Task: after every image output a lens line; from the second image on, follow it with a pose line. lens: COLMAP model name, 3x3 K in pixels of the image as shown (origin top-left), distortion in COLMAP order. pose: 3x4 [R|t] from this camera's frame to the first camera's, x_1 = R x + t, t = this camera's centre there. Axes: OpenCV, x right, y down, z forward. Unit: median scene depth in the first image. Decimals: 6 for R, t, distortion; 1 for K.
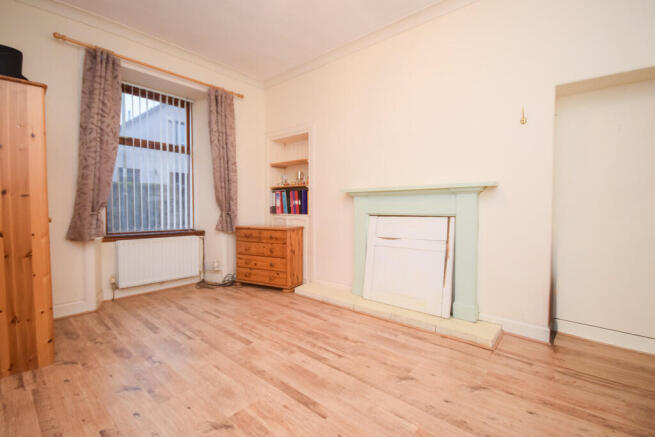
lens RADIAL K [[289.7, 0, 322.3], [0, 289.7, 217.7], [0, 0, 1]] dist [-0.005217, -0.001034]
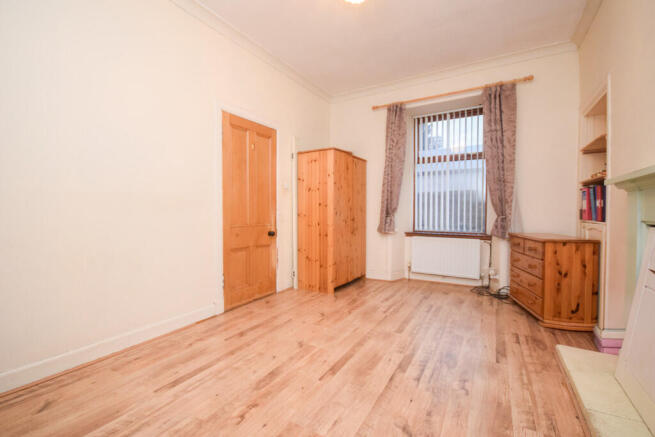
lens RADIAL K [[289.7, 0, 323.5], [0, 289.7, 218.3], [0, 0, 1]] dist [-0.005217, -0.001034]
pose [[0.185058, 0.020527, -0.982513, 0.635923], [-0.032893, 0.999351, 0.014684, -0.011716], [0.982177, 0.029600, 0.185613, 0.397830]]
